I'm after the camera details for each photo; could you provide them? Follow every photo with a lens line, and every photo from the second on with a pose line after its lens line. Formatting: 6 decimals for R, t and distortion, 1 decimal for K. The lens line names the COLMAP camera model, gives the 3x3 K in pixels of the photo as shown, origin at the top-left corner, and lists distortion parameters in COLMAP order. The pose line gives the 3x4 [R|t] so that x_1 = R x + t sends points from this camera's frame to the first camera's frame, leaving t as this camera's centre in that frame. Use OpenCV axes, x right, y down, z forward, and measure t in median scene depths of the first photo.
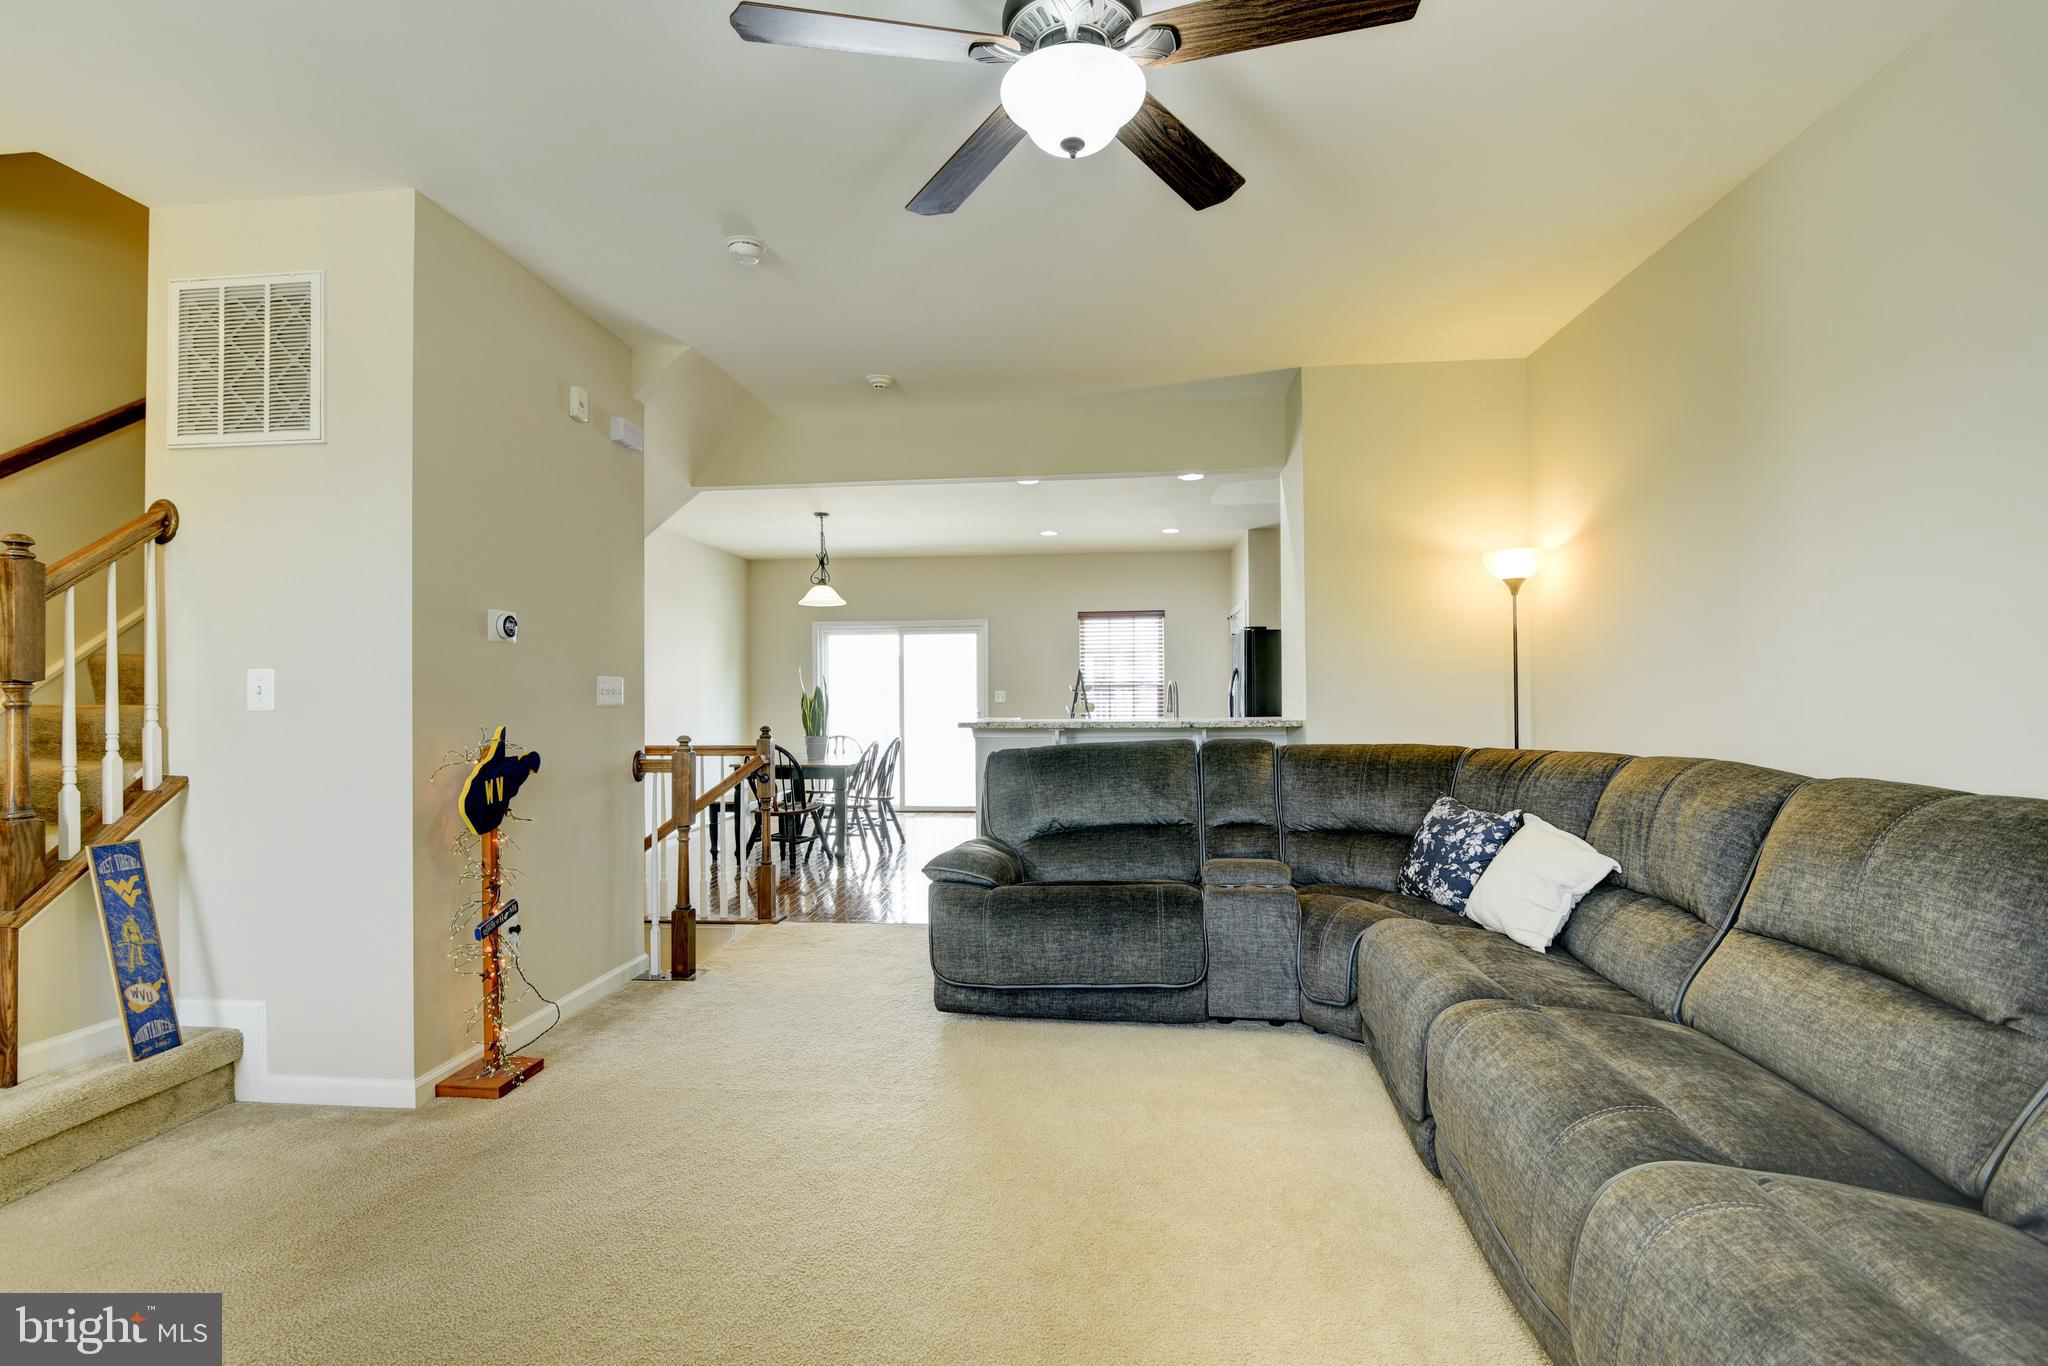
lens RADIAL K [[938.5, 0, 1032.2], [0, 938.5, 696.3], [0, 0, 1]] dist [-0.019025, -0.000085]
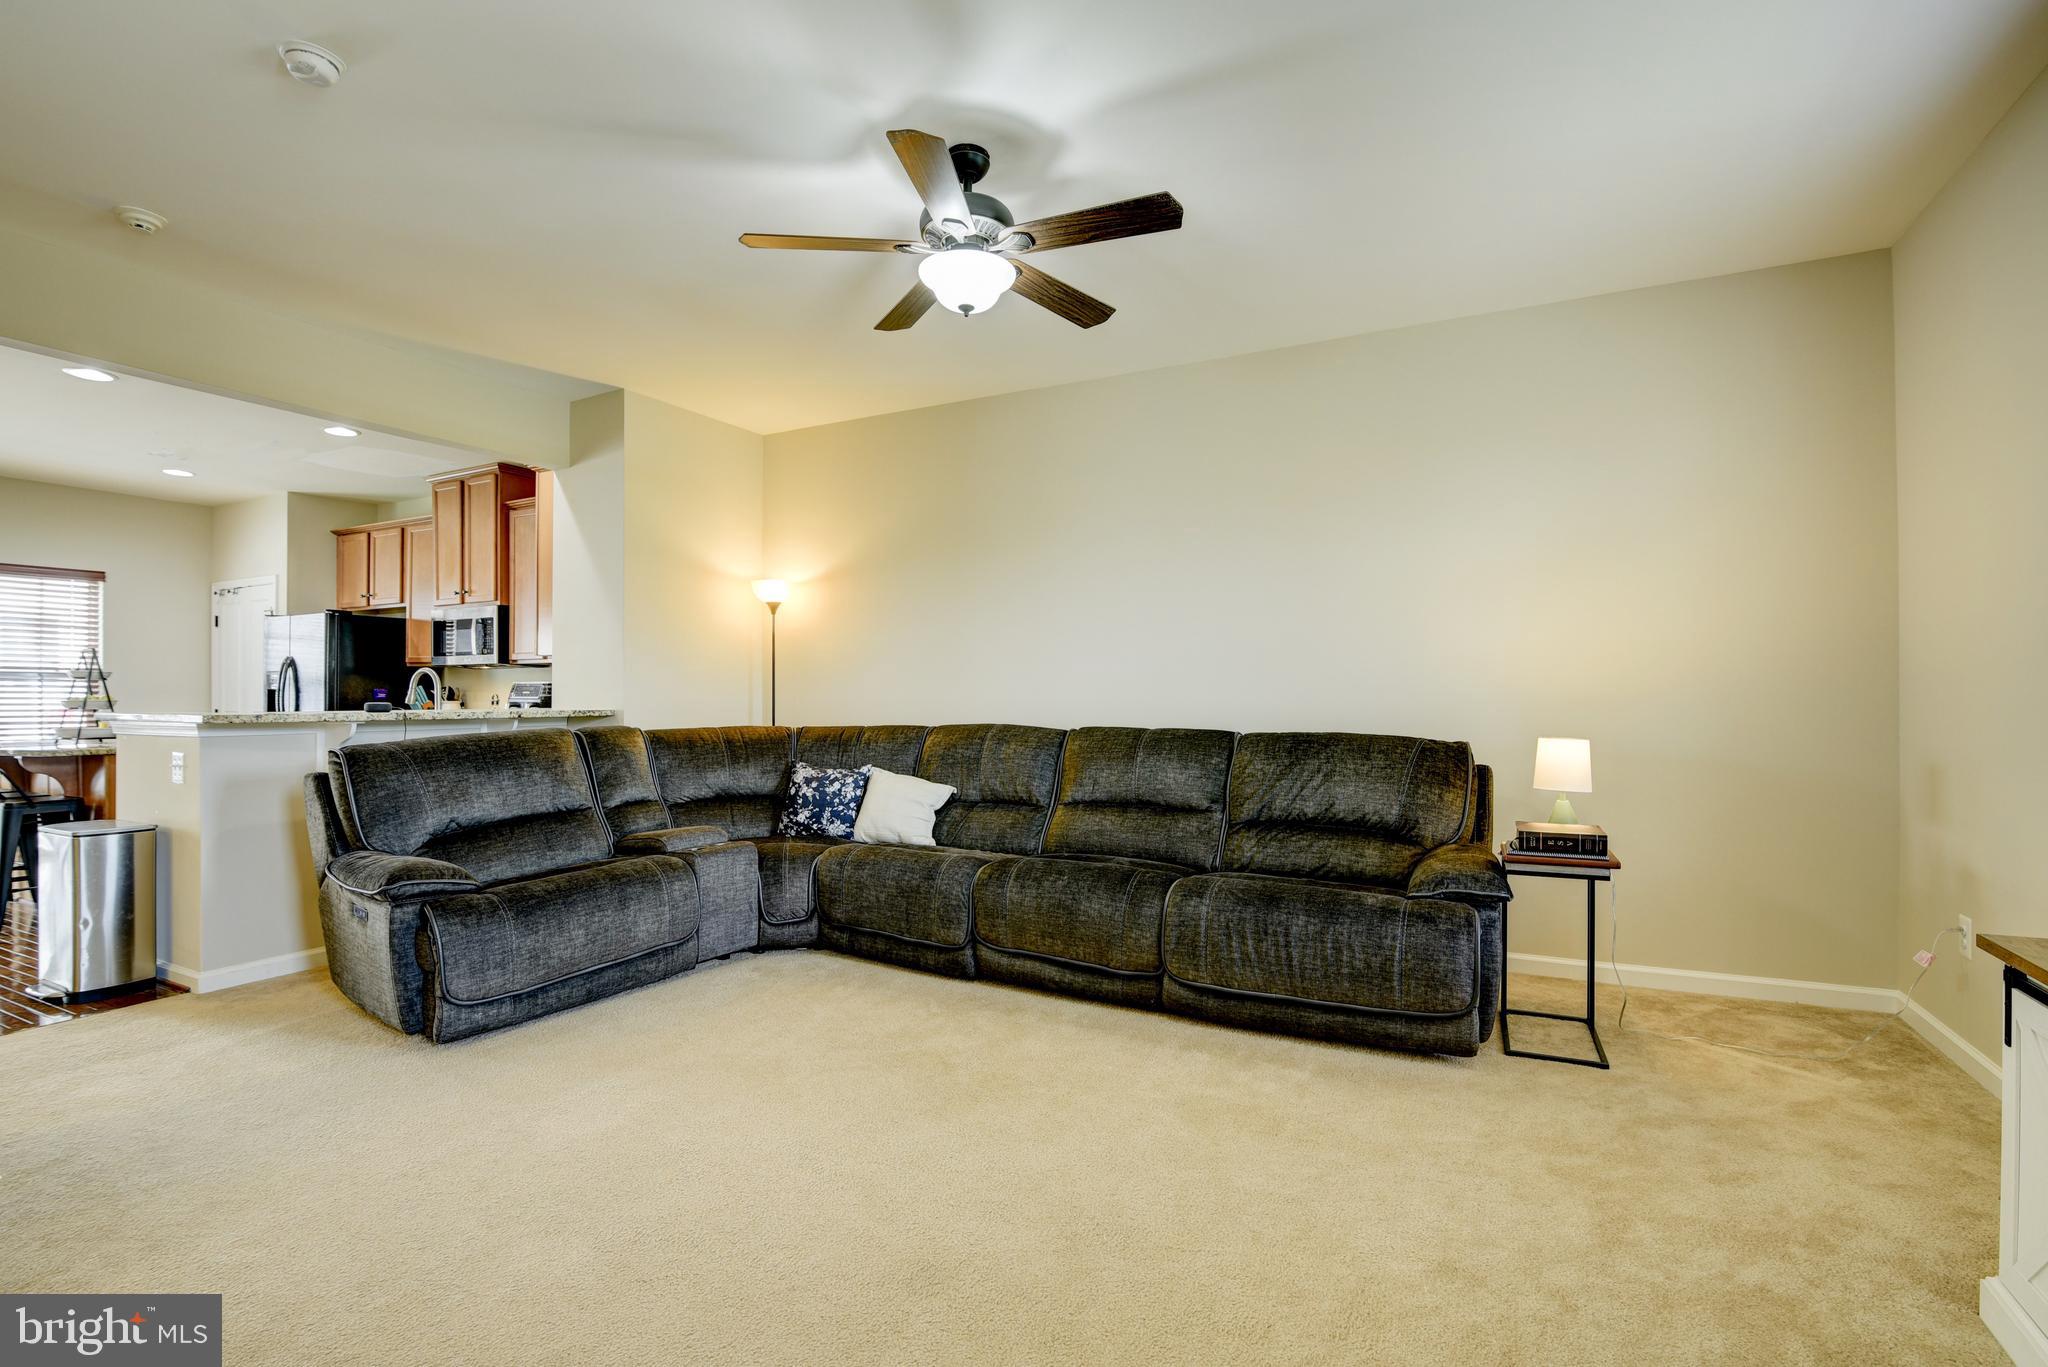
lens RADIAL K [[938.5, 0, 1023.8], [0, 938.5, 691.3], [0, 0, 1]] dist [-0.019025, -0.000085]
pose [[0.387661, 0.014161, 0.921693, -0.725007], [-0.005062, 0.999900, -0.013233, 0.021986], [-0.921788, 0.000465, 0.387694, 0.185421]]
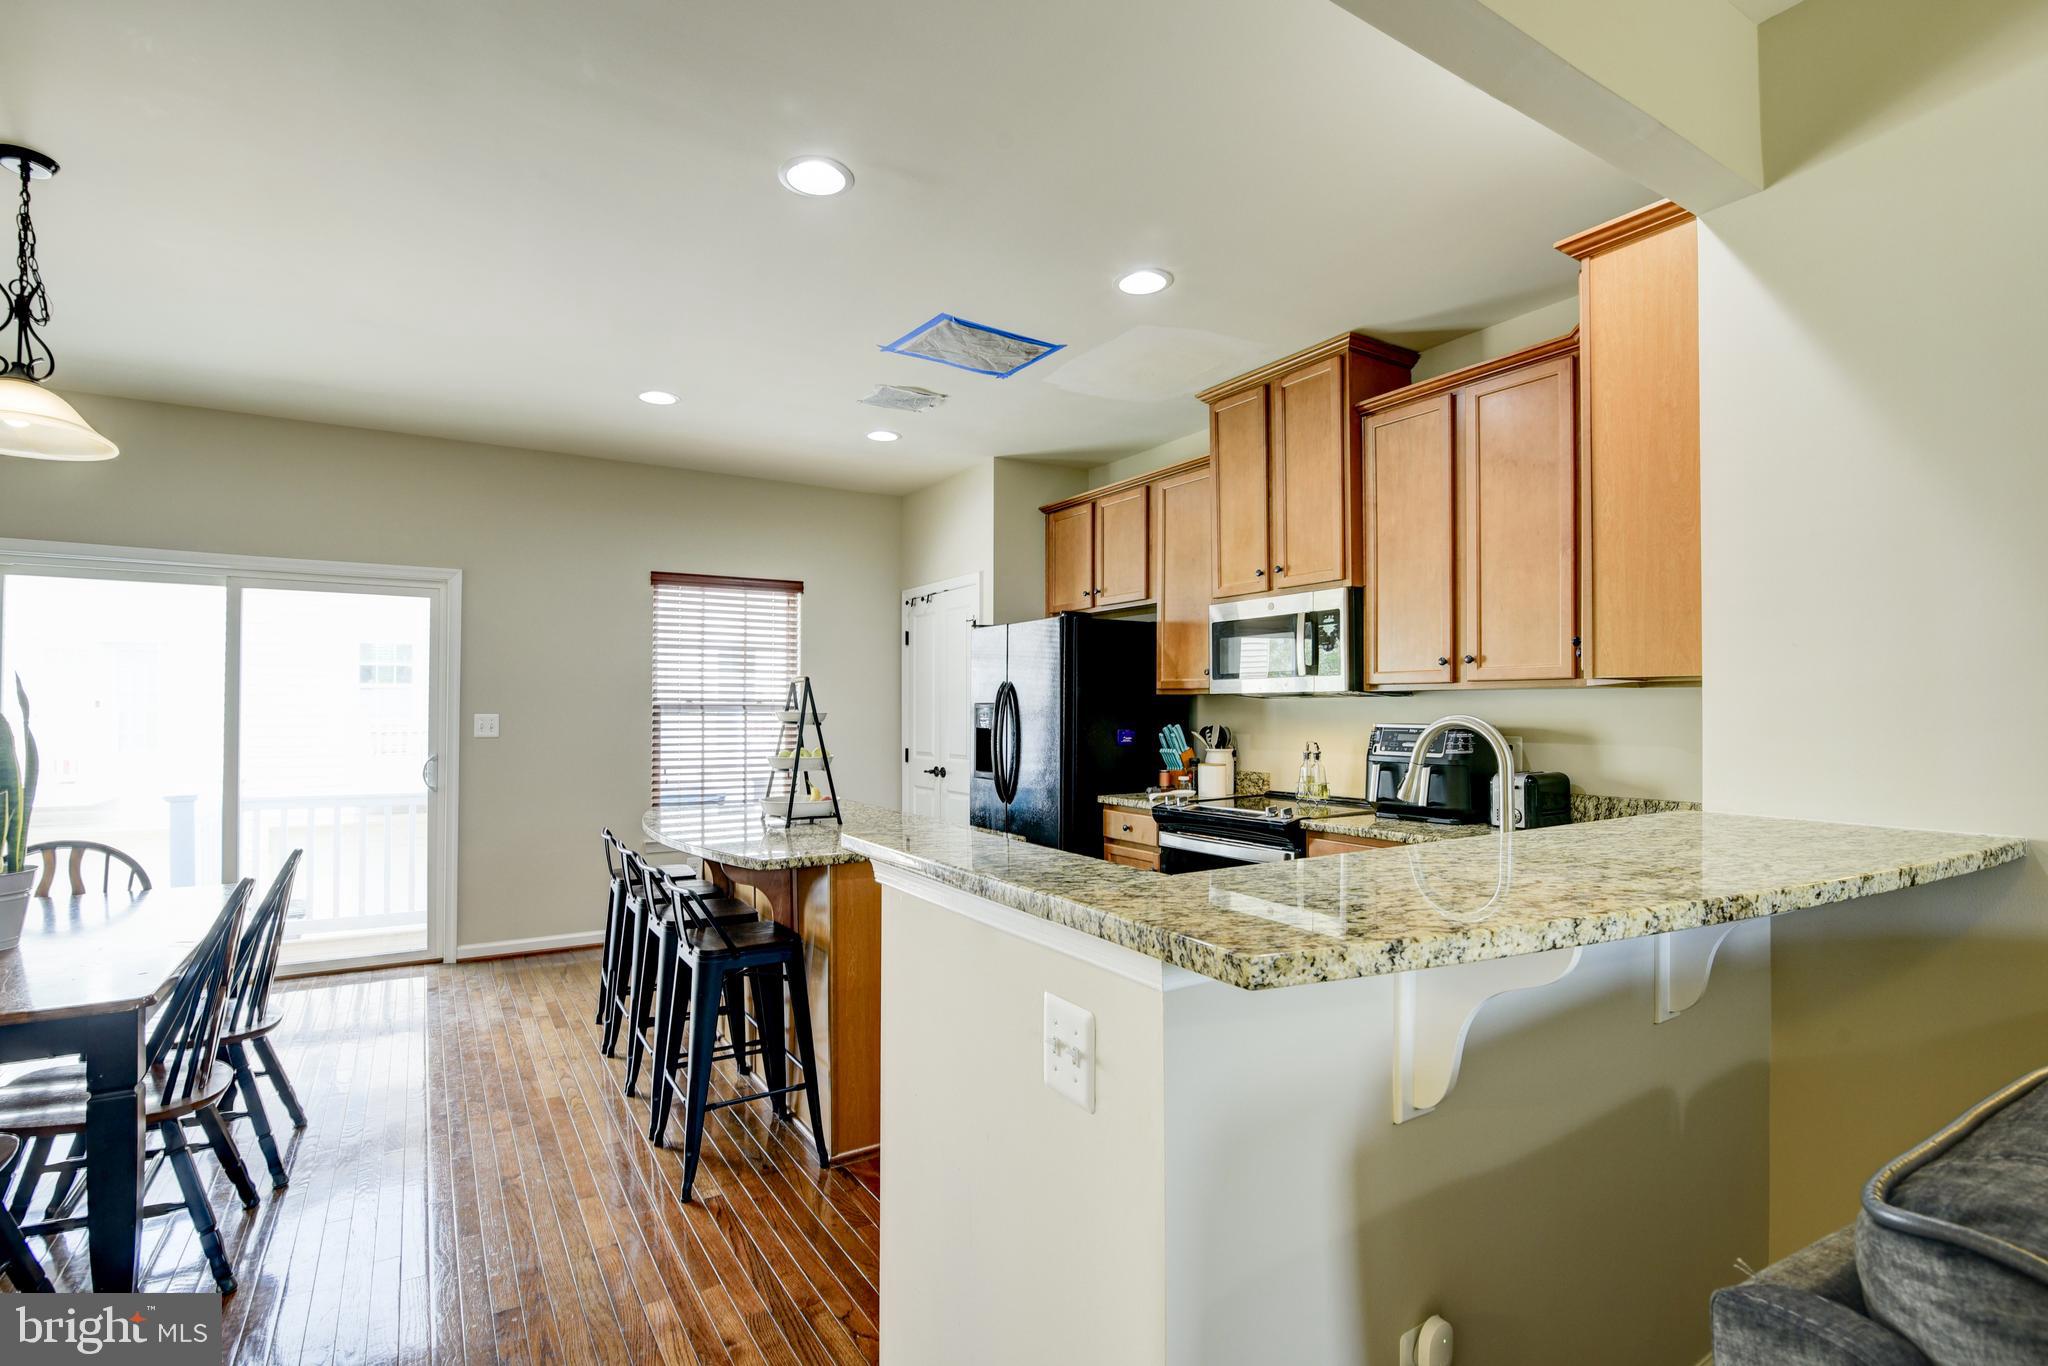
lens RADIAL K [[938.5, 0, 1010.4], [0, 938.5, 684.5], [0, 0, 1]] dist [-0.019025, -0.000085]
pose [[0.806848, 0.025704, 0.590200, -0.316033], [-0.010420, 0.999517, -0.029286, -0.028120], [-0.590667, 0.017480, 0.806726, 1.313040]]
